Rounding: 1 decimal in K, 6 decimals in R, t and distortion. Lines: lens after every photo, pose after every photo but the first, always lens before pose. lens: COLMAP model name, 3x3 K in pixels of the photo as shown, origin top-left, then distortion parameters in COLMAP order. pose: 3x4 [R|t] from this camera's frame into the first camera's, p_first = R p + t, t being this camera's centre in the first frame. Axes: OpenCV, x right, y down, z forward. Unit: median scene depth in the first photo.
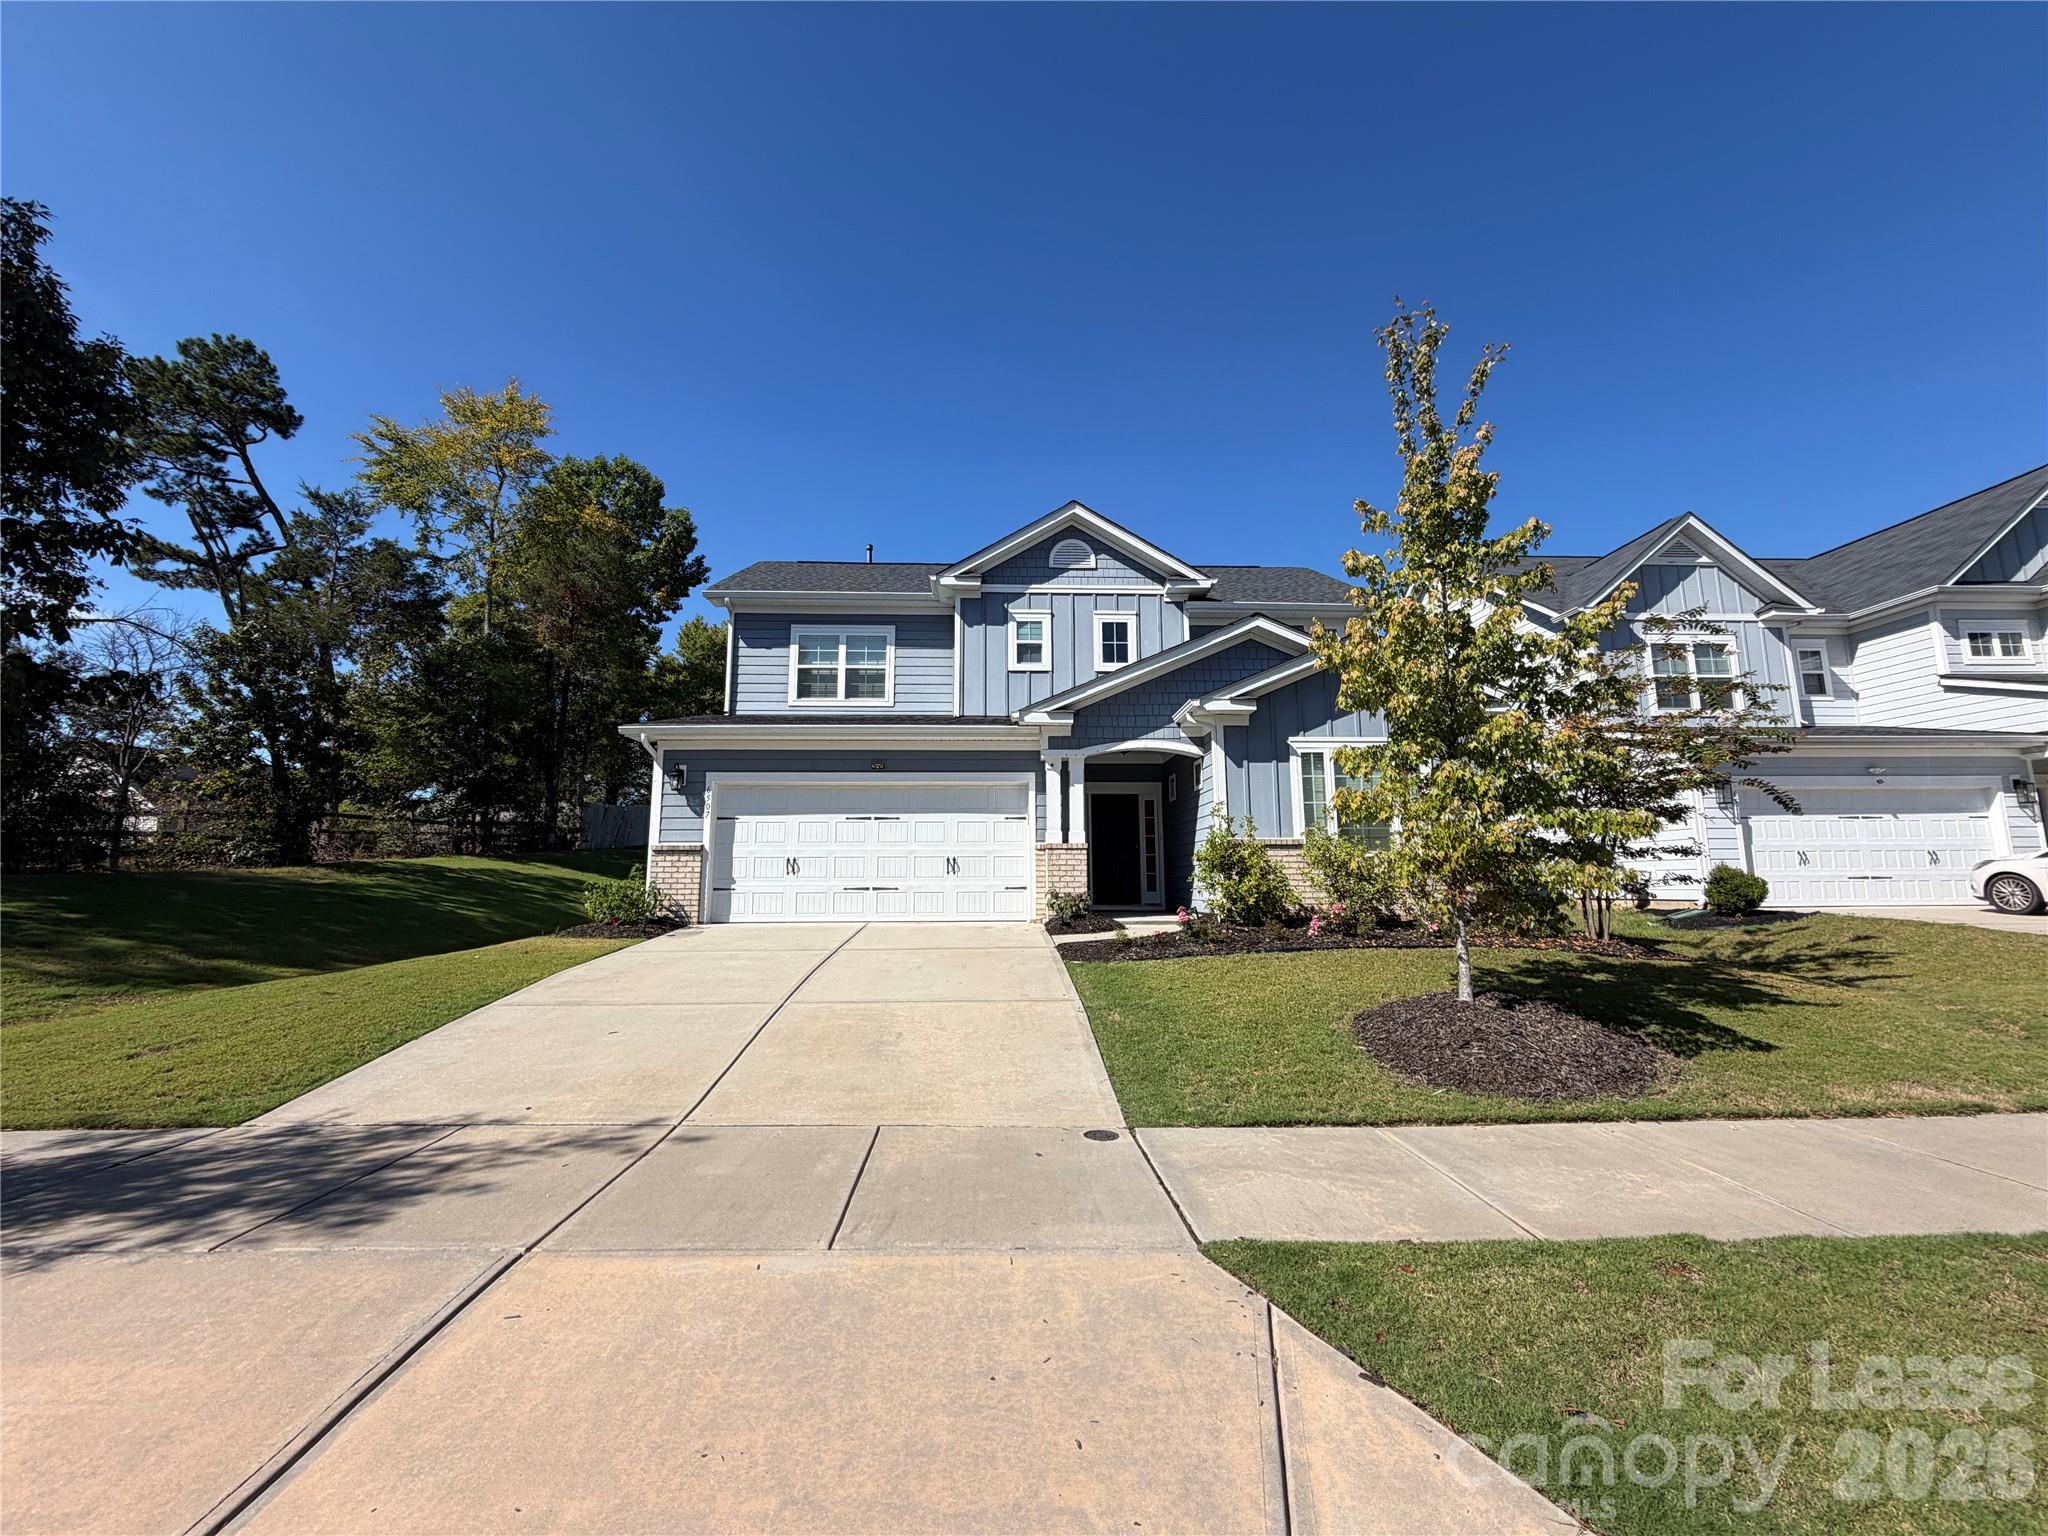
lens RADIAL K [[818.0, 0, 1016.1], [0, 818.0, 775.7], [0, 0, 1]] dist [0.001243, -0.000363]
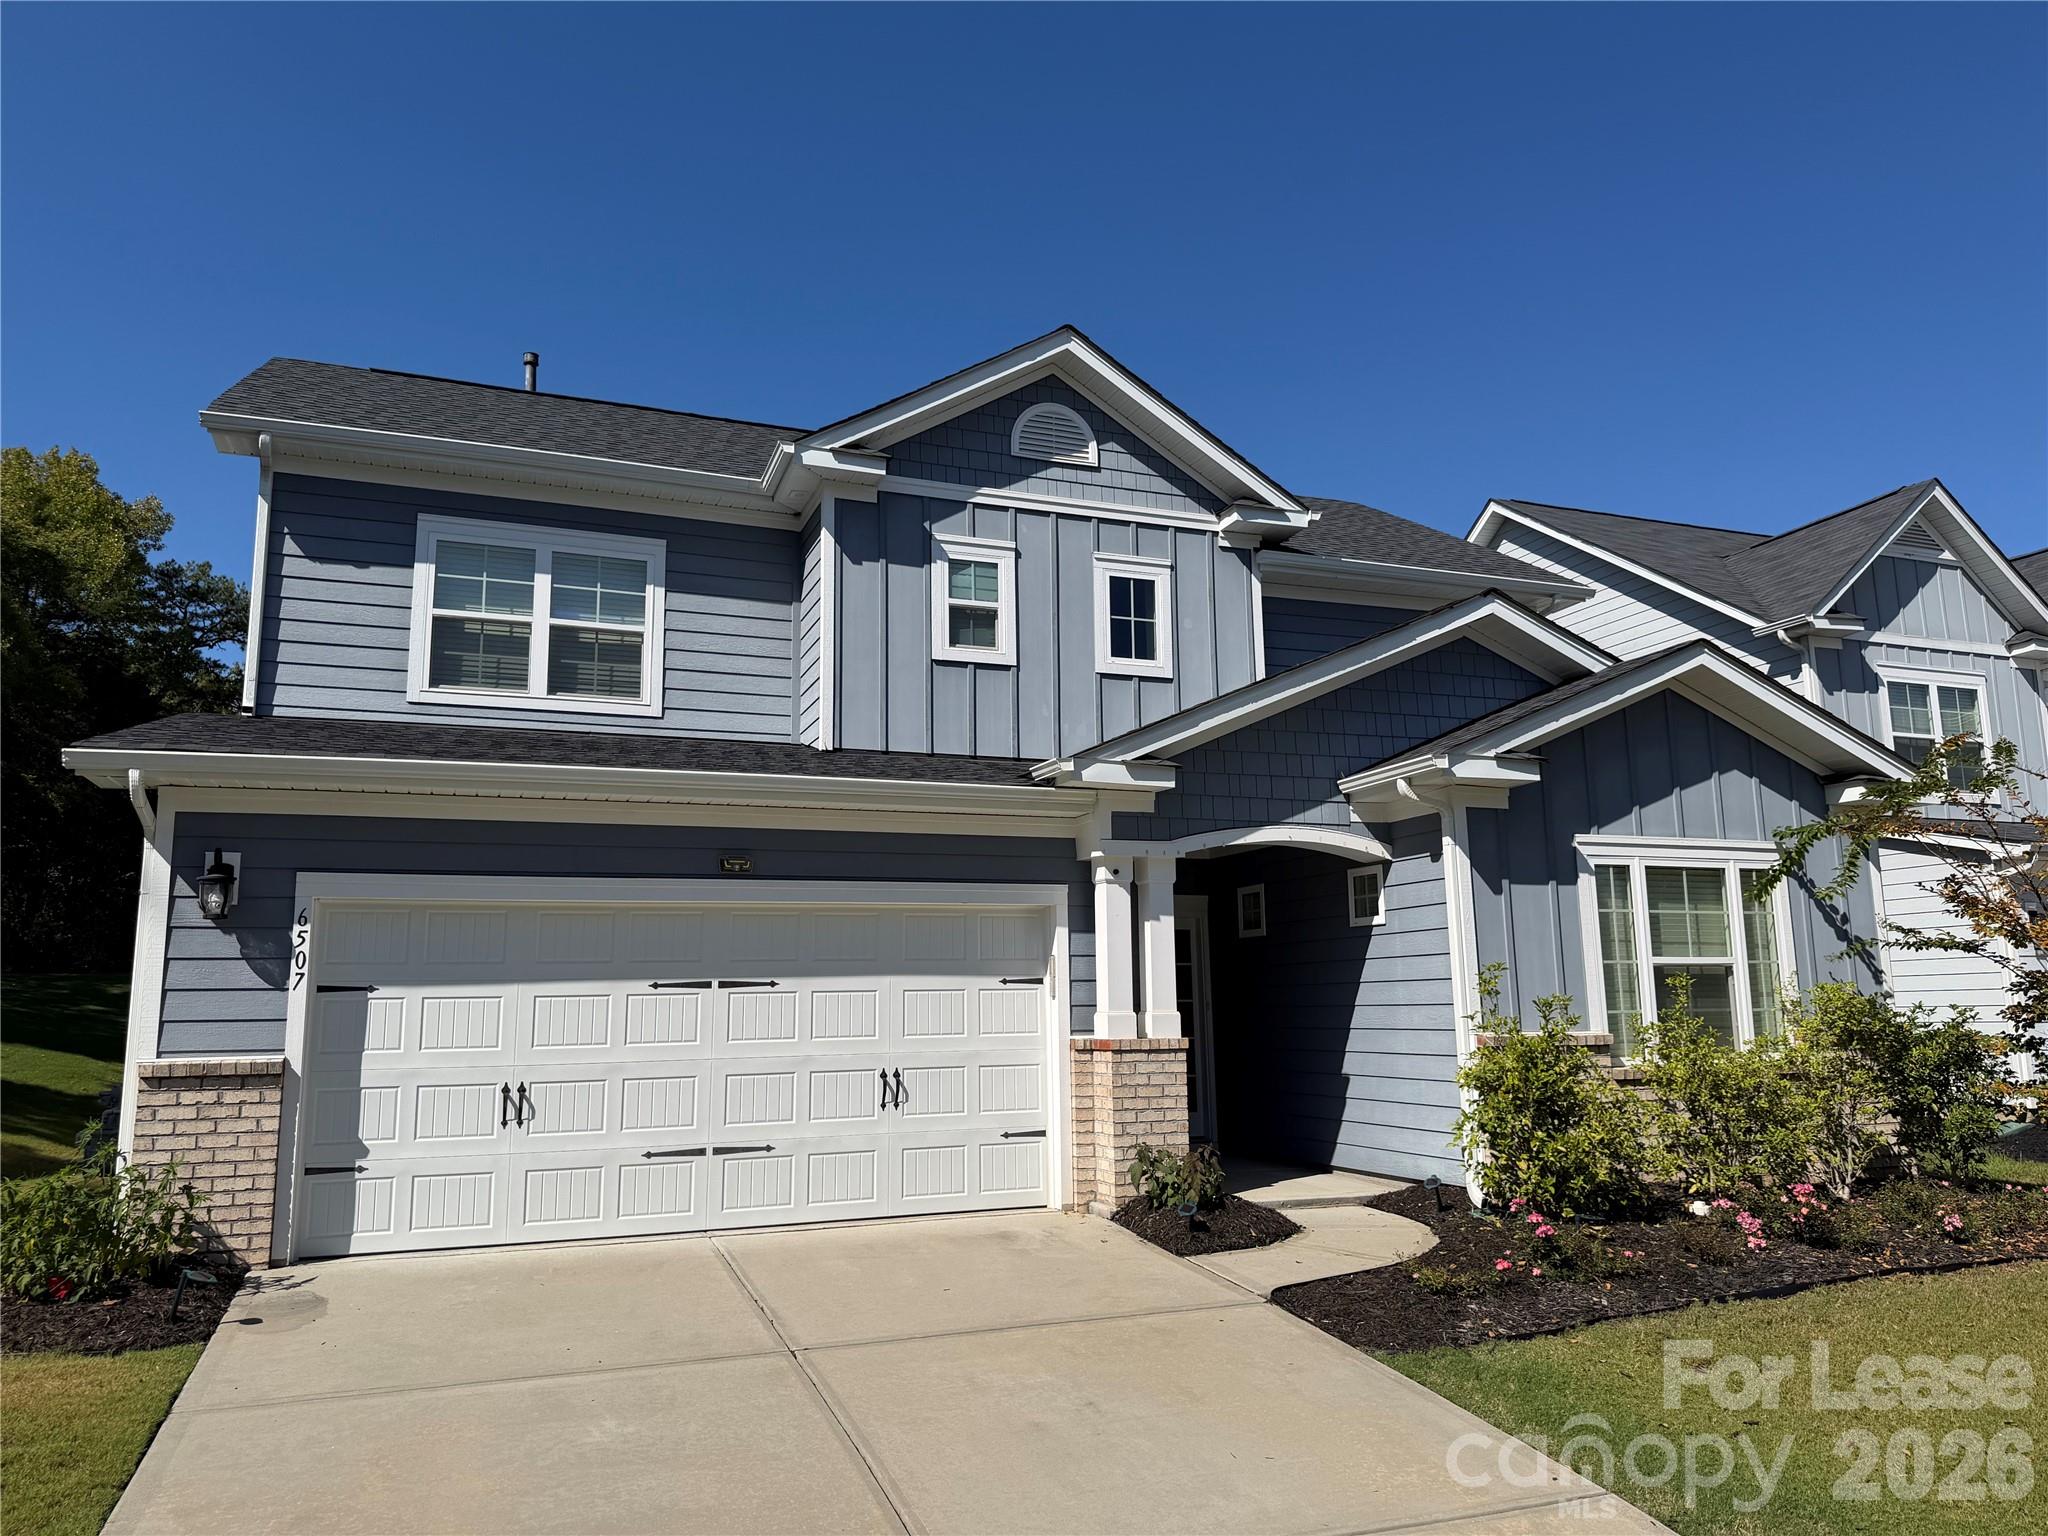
lens RADIAL K [[1440.7, 0, 1014.5], [0, 1440.7, 773.5], [0, 0, 1]] dist [0.053795, -0.061795]
pose [[0.945792, 0.042875, 0.321931, -0.231490], [-0.031379, 0.998674, -0.040817, -0.028196], [-0.323254, 0.028503, 0.945883, 0.184365]]
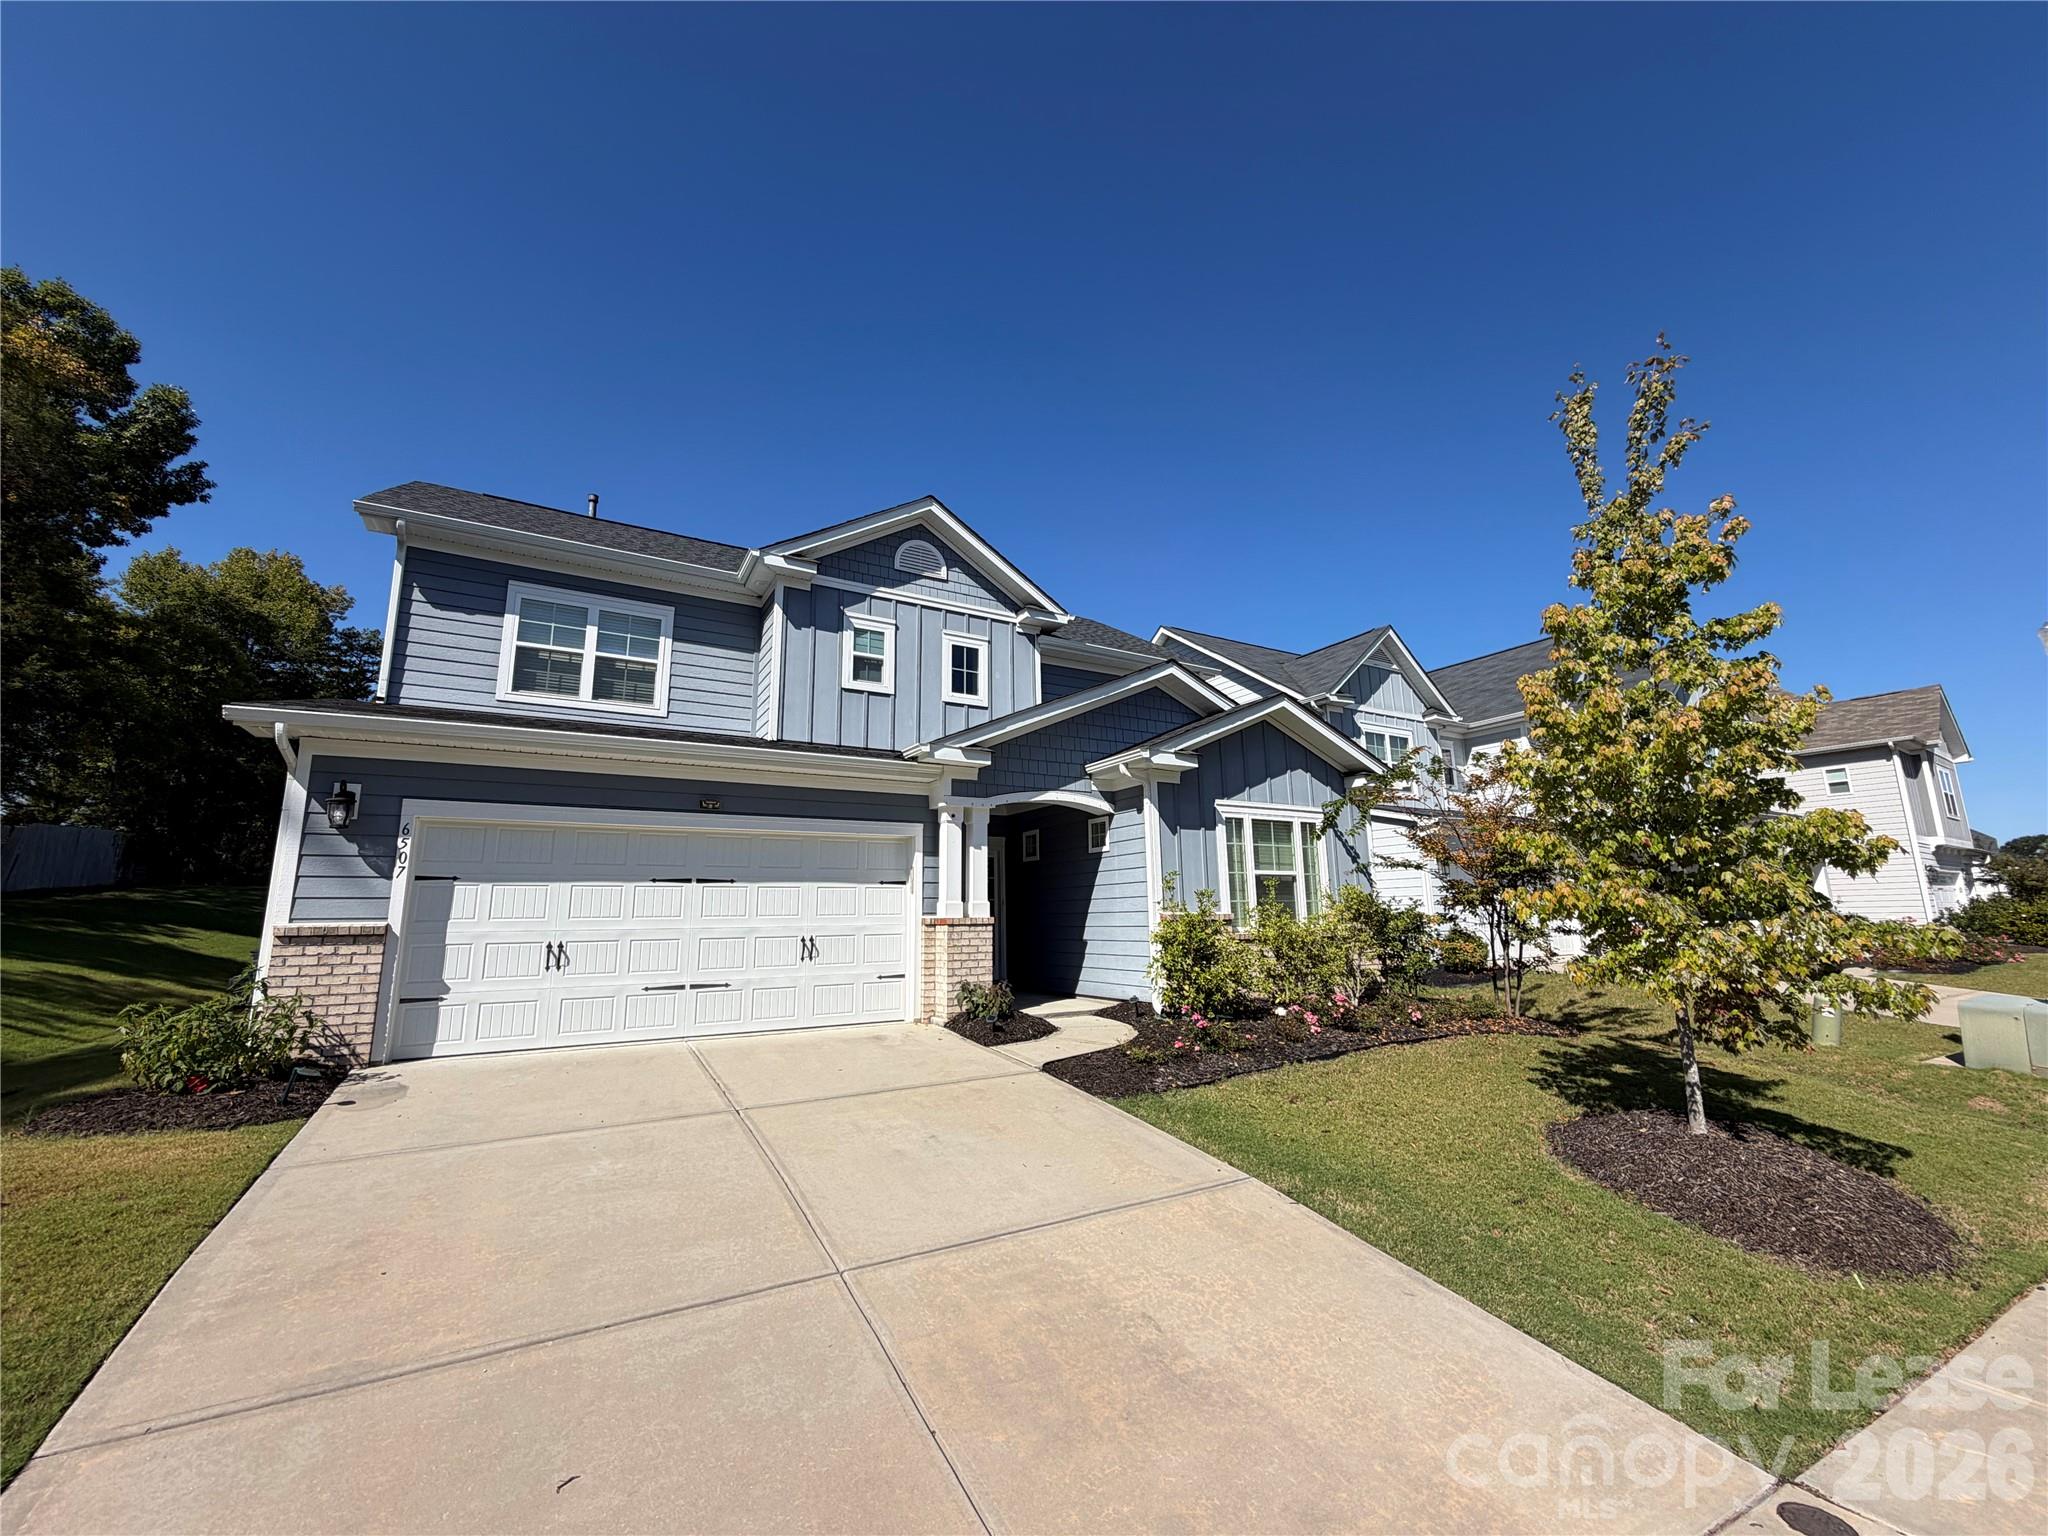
lens RADIAL K [[818.0, 0, 1015.5], [0, 818.0, 767.8], [0, 0, 1]] dist [0.001243, -0.000363]
pose [[0.882891, 0.076283, 0.463340, -0.219406], [-0.050749, 0.996438, -0.067348, -0.007671], [-0.466827, 0.035947, 0.883618, 0.228796]]
